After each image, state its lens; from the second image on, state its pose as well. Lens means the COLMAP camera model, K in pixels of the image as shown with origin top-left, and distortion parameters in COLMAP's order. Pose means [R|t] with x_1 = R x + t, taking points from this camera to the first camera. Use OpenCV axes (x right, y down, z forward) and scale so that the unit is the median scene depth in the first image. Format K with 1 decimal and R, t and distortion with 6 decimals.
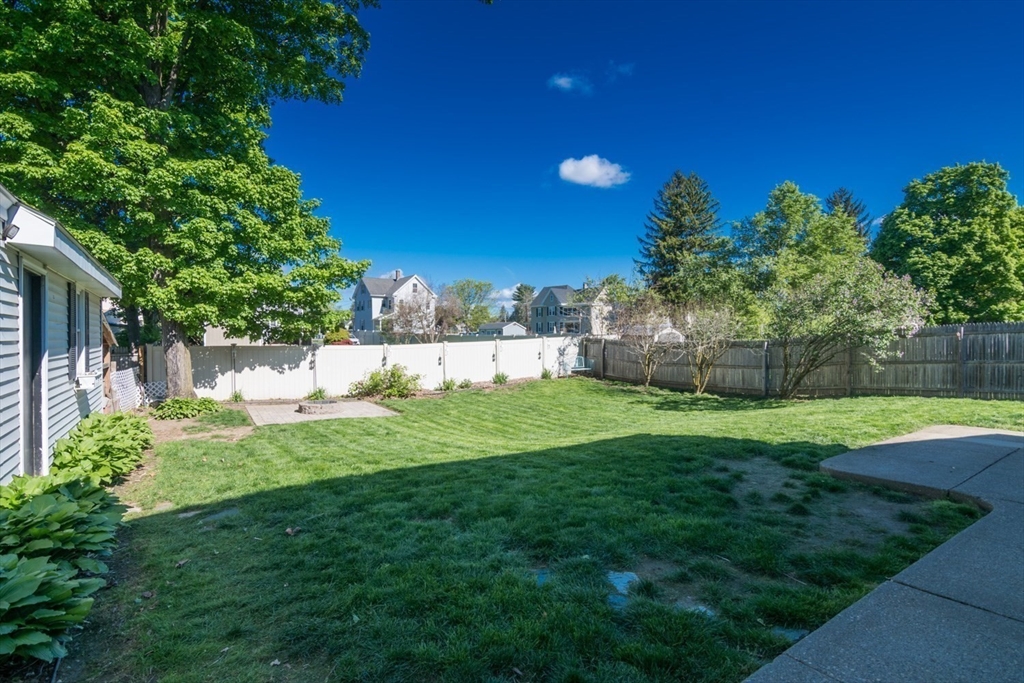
lens RADIAL K [[502.5, 0, 510.0], [0, 502.5, 338.9], [0, 0, 1]] dist [-0.007799, -0.004145]
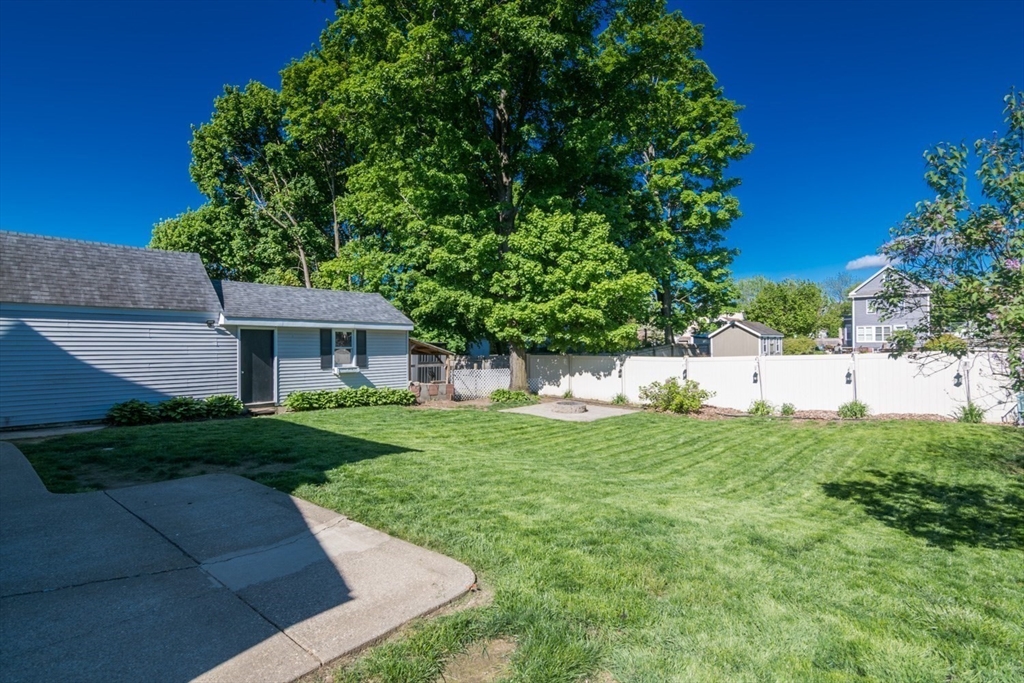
lens RADIAL K [[502.5, 0, 512.7], [0, 502.5, 345.2], [0, 0, 1]] dist [-0.007799, -0.004145]
pose [[0.259855, -0.009233, -0.965603, 0.675694], [-0.001104, 0.999951, -0.009858, -0.000828], [0.965647, 0.003627, 0.259832, 0.501489]]
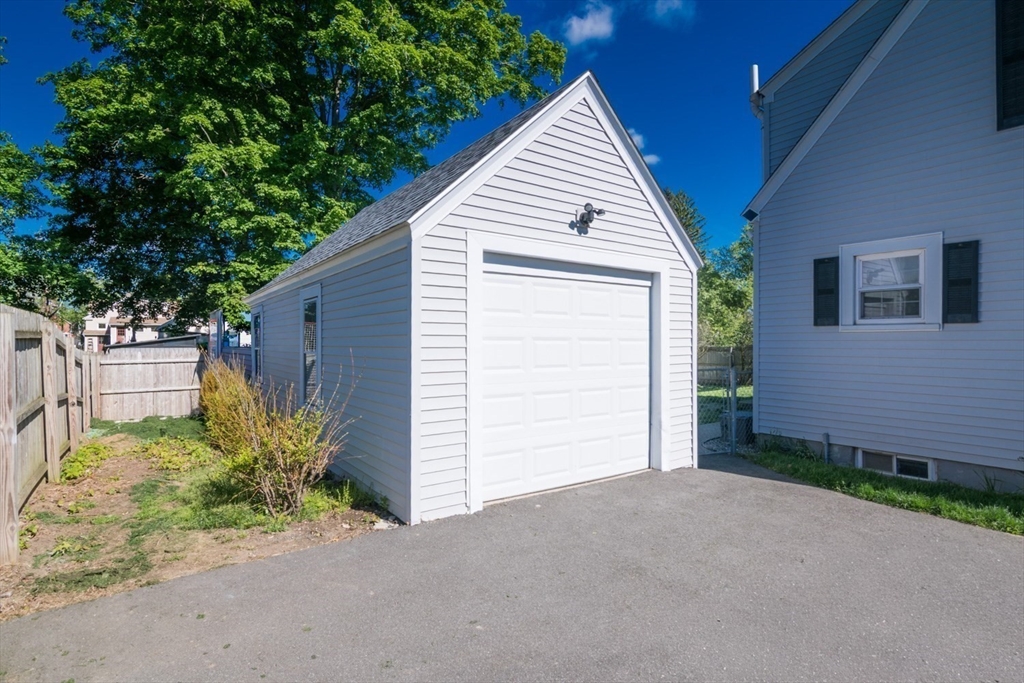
lens RADIAL K [[502.5, 0, 509.1], [0, 502.5, 343.2], [0, 0, 1]] dist [-0.007799, -0.004145]
pose [[0.999781, -0.000085, 0.020936, -0.169231], [0.000049, 0.999999, 0.001700, -0.009024], [-0.020937, -0.001699, 0.999779, -0.448158]]
